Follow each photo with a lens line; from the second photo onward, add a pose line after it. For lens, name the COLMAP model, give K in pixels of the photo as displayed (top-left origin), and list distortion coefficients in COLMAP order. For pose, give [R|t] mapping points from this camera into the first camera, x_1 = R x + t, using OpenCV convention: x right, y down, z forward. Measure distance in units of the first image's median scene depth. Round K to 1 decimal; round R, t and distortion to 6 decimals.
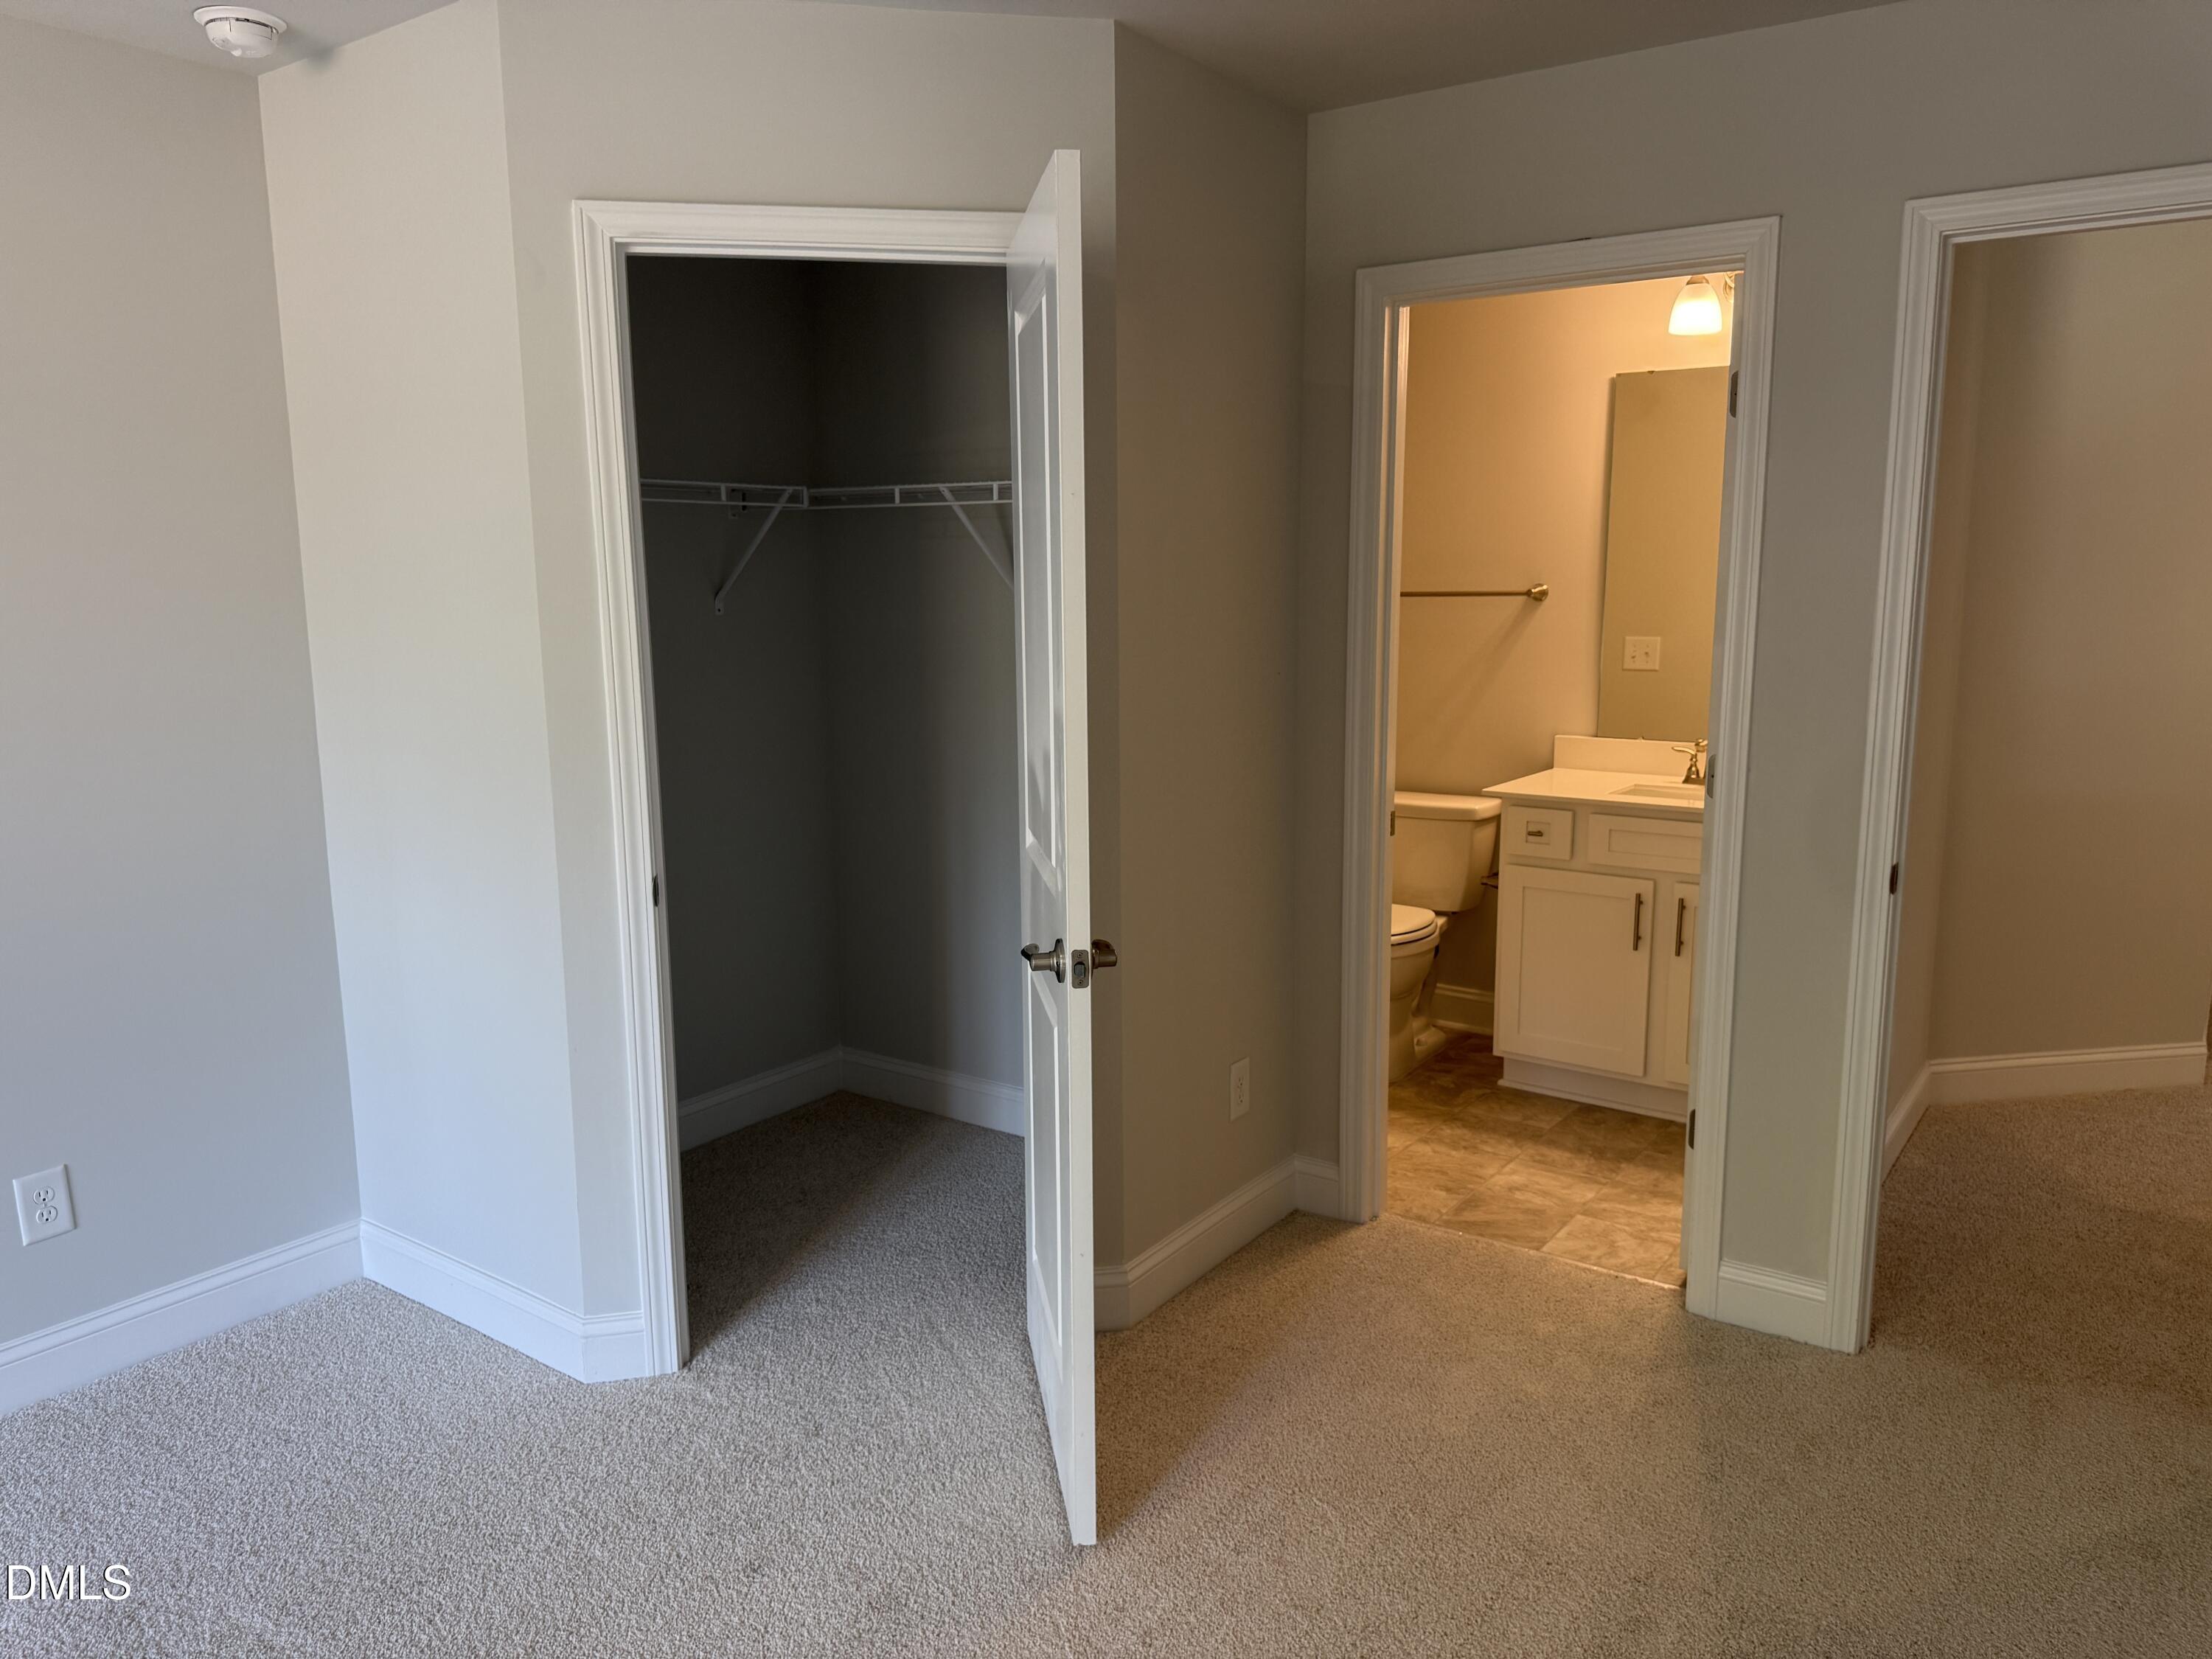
lens RADIAL K [[1555.7, 0, 1065.3], [0, 1555.7, 830.8], [0, 0, 1]] dist [0.062098, -0.002516]
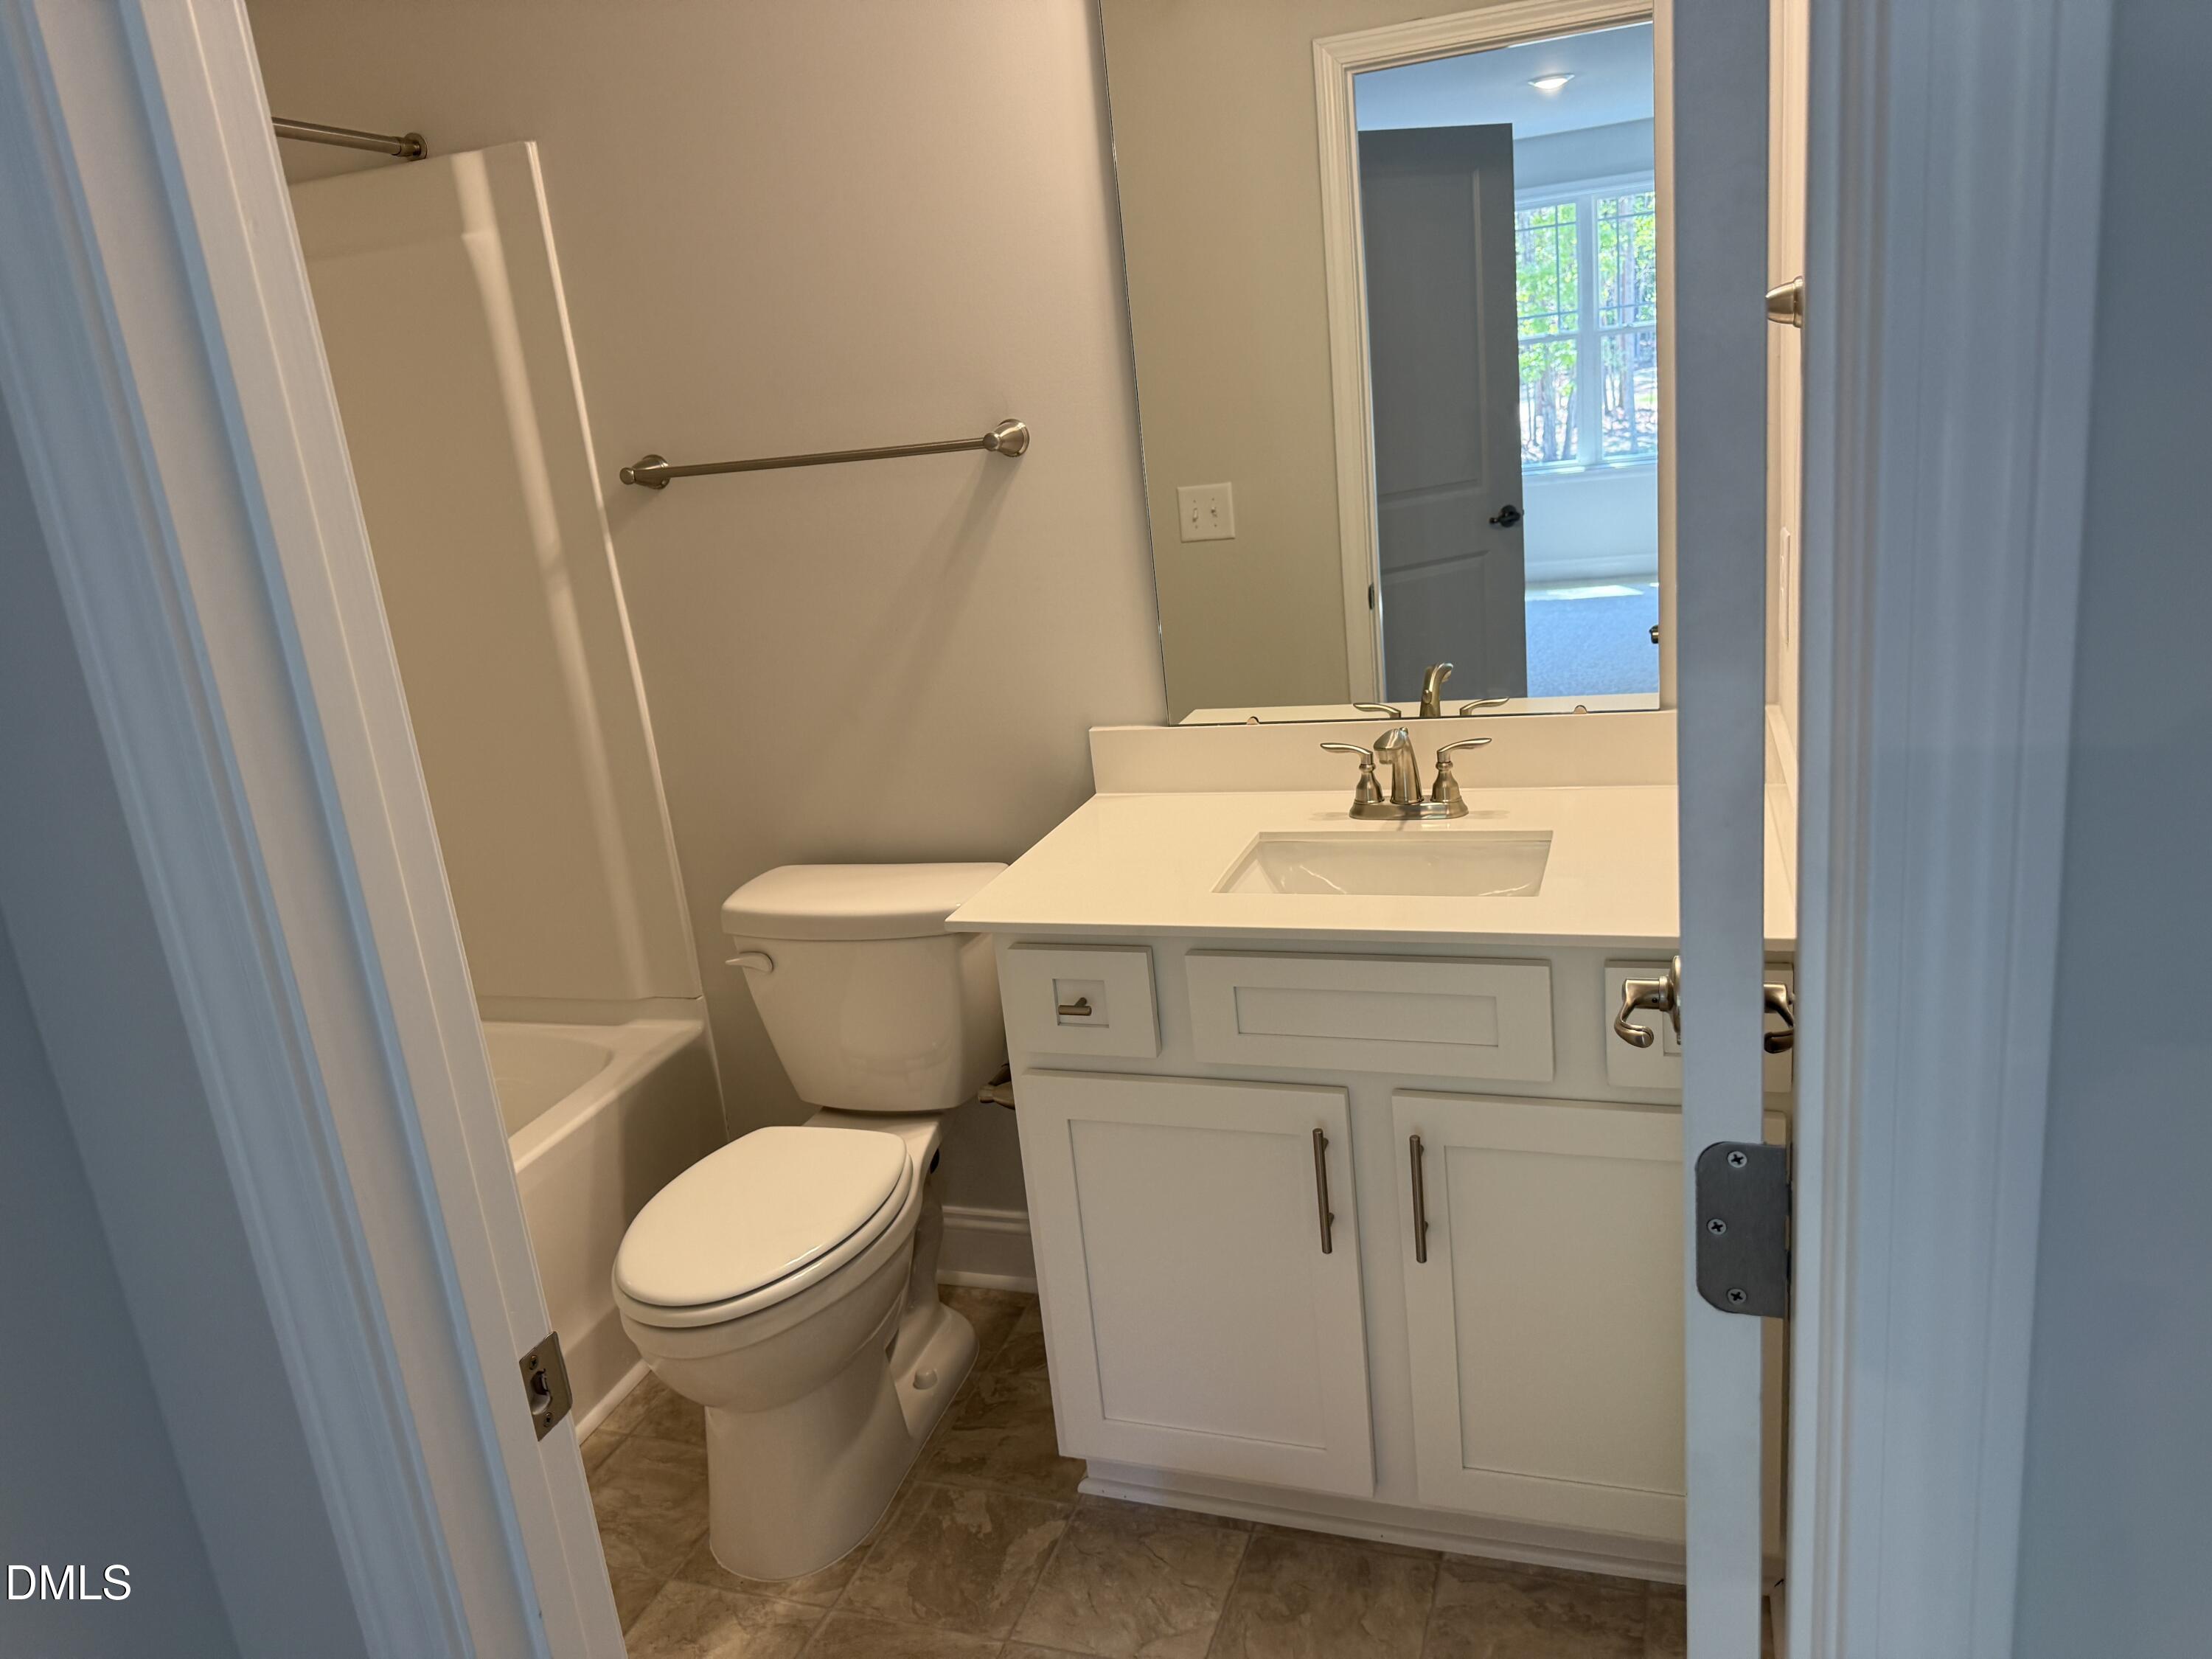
lens RADIAL K [[1555.7, 0, 1065.3], [0, 1555.7, 830.8], [0, 0, 1]] dist [0.062098, -0.002516]
pose [[0.953378, -0.169454, 0.249712, 0.191363], [0.145131, 0.982947, 0.112929, -0.091862], [-0.264590, -0.071423, 0.961712, 0.568435]]
